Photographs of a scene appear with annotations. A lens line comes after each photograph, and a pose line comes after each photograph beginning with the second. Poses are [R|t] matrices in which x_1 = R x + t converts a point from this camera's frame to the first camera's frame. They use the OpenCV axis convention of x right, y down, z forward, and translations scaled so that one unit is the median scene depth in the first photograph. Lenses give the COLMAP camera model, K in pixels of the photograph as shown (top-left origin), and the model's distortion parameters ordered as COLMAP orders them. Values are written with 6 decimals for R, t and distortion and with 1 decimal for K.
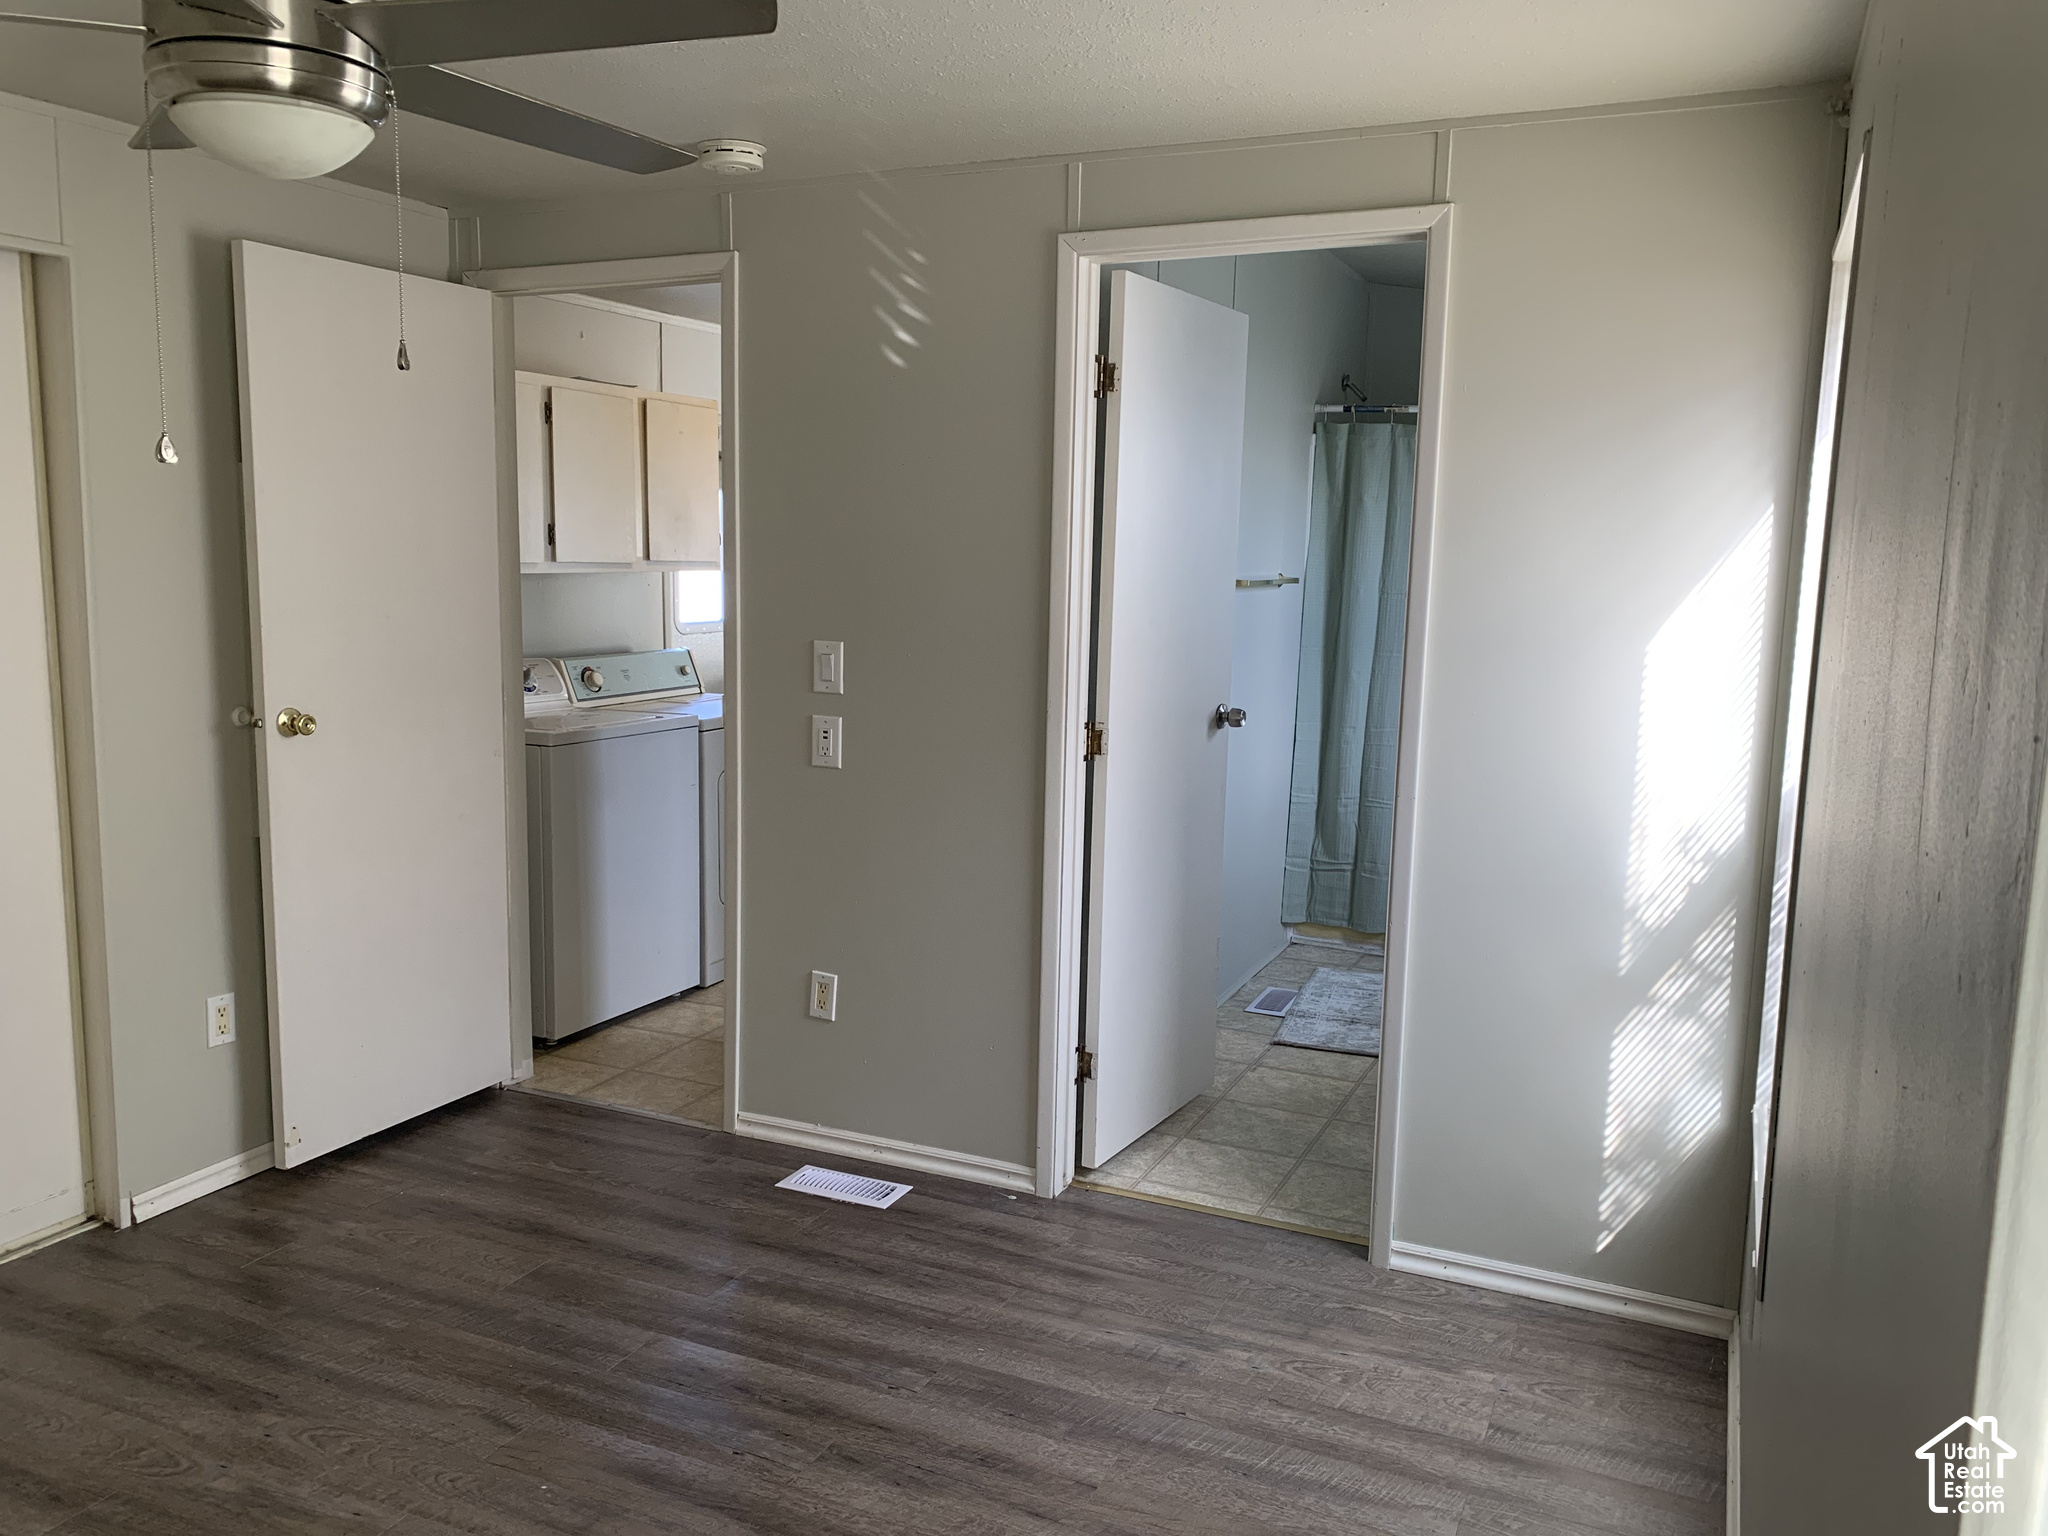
lens RADIAL K [[1578.8, 0, 1010.5], [0, 1578.8, 762.7], [0, 0, 1]] dist [0.025871, -0.008980]
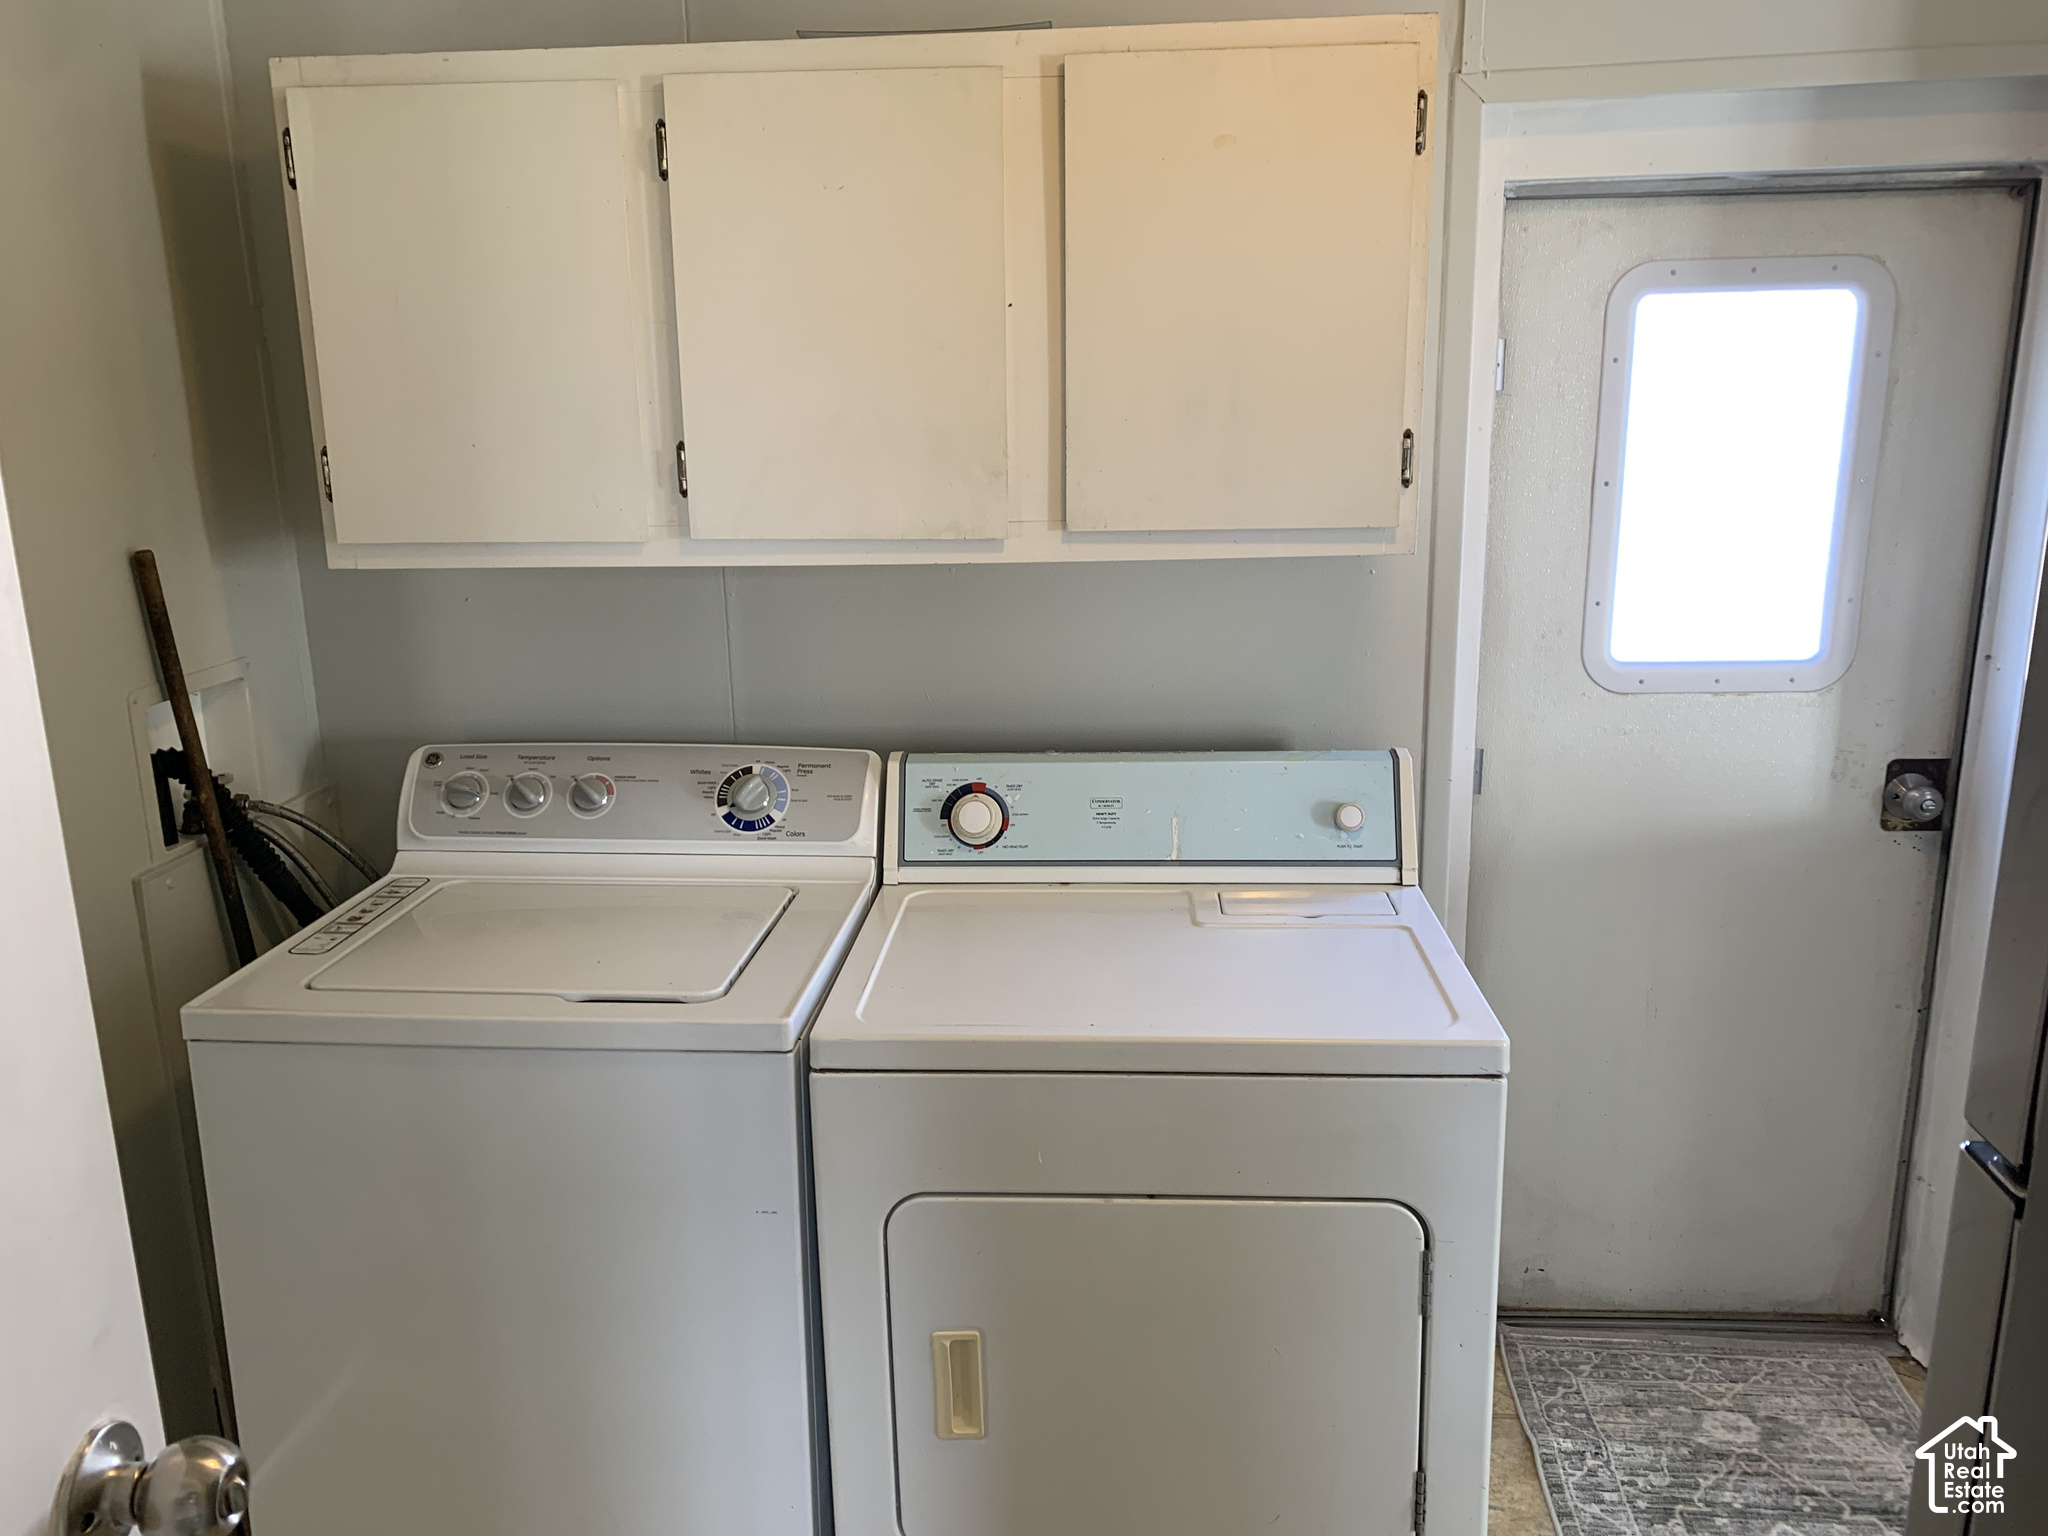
lens RADIAL K [[1578.8, 0, 1010.5], [0, 1578.8, 762.7], [0, 0, 1]] dist [0.025871, -0.008980]
pose [[0.358855, 0.190005, -0.913850, 0.108068], [-0.099154, 0.981282, 0.165089, -0.134025], [0.928112, 0.031368, 0.370978, 0.857450]]
